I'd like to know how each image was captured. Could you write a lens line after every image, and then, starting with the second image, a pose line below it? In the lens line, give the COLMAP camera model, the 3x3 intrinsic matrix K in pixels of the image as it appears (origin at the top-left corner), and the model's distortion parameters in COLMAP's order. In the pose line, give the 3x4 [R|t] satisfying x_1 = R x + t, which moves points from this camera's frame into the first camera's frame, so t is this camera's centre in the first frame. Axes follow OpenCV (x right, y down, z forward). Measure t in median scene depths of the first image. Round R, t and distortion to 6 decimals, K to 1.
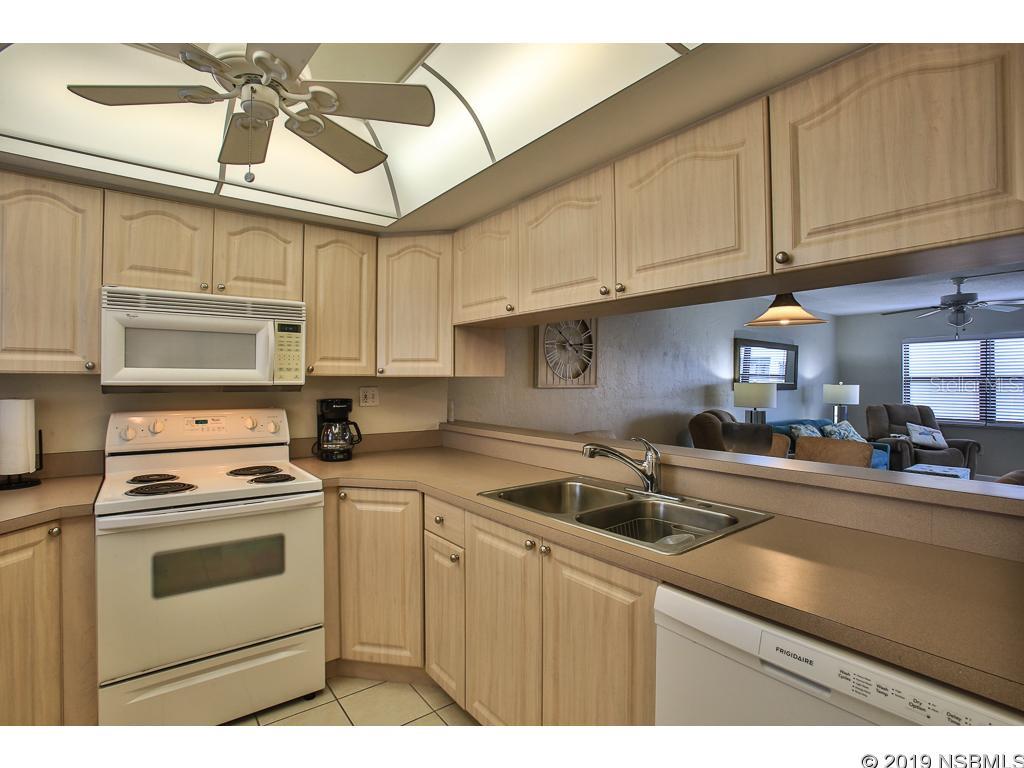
lens RADIAL K [[496.2, 0, 503.7], [0, 496.2, 380.7], [0, 0, 1]] dist [-0.082737, 0.038706]
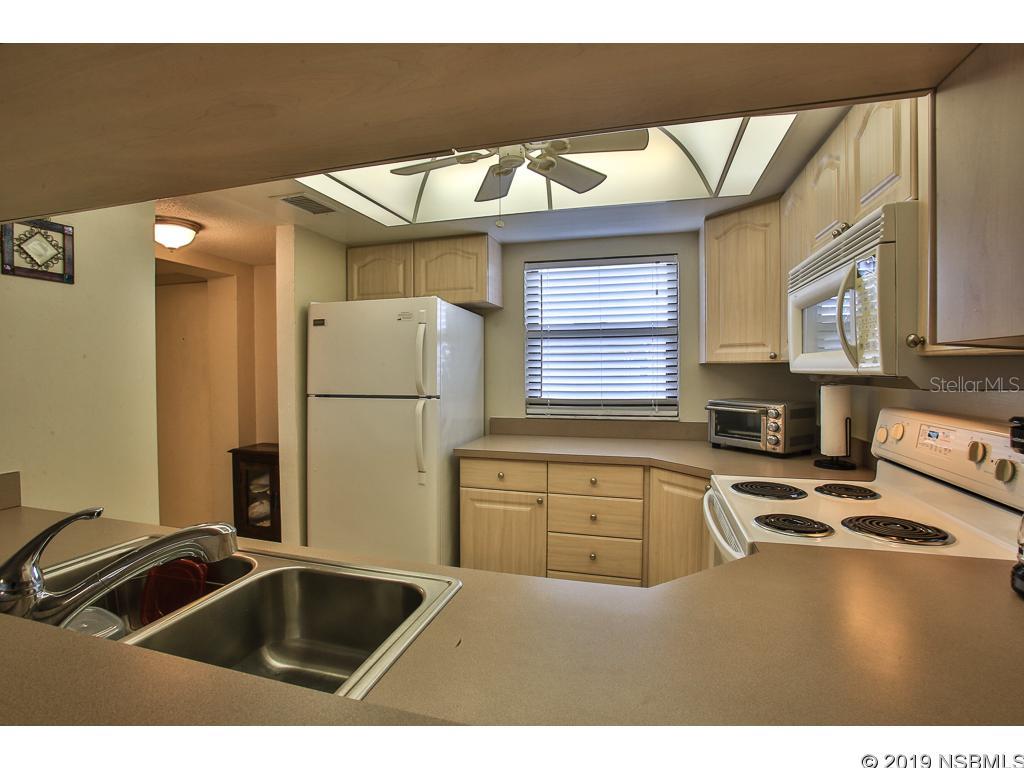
lens RADIAL K [[496.2, 0, 503.7], [0, 496.2, 380.7], [0, 0, 1]] dist [-0.082737, 0.038706]
pose [[-0.803606, 0.017154, -0.594914, 0.181328], [0.006275, 0.999773, 0.020351, 0.001198], [0.595128, 0.012621, -0.803532, 1.189472]]
